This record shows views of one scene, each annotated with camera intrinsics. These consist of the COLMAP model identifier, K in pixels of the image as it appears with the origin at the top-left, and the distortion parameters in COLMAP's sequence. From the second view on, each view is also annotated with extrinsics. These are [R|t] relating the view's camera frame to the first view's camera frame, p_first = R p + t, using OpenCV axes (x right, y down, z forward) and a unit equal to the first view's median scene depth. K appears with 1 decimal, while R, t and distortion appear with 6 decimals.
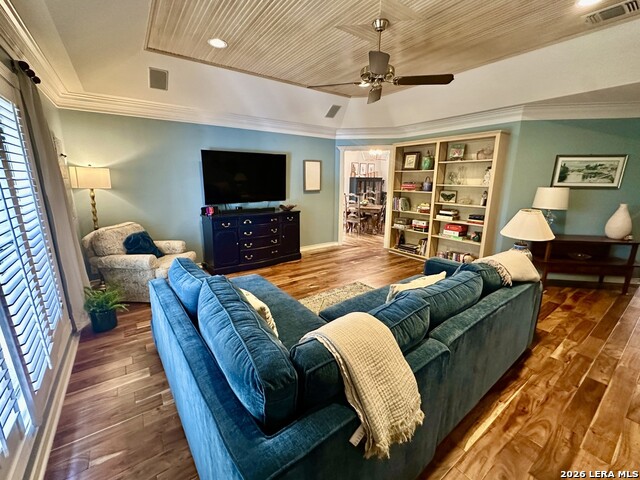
lens RADIAL K [[269.3, 0, 322.2], [0, 269.3, 240.6], [0, 0, 1]] dist [-0.004183, 0.000352]
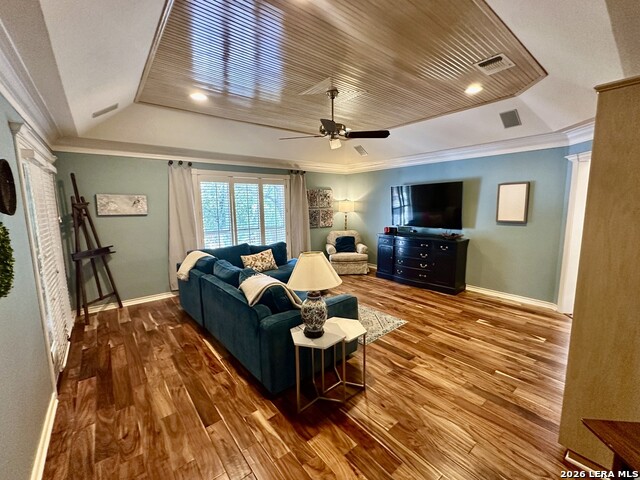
lens RADIAL K [[269.3, 0, 317.9], [0, 269.3, 239.7], [0, 0, 1]] dist [-0.004183, 0.000352]
pose [[0.054335, 0.125579, -0.990595, 0.861639], [-0.209769, 0.971357, 0.111634, -0.132494], [0.976240, 0.201730, 0.079121, 0.520497]]
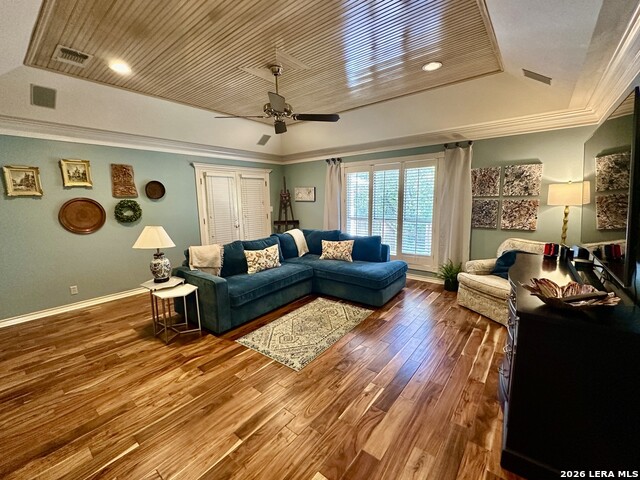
lens RADIAL K [[269.3, 0, 323.4], [0, 269.3, 239.0], [0, 0, 1]] dist [-0.004183, 0.000352]
pose [[-0.961651, 0.052634, -0.269180, 0.200207], [-0.049085, 0.932544, 0.357704, -0.294332], [0.269849, 0.357199, -0.894198, 1.281839]]
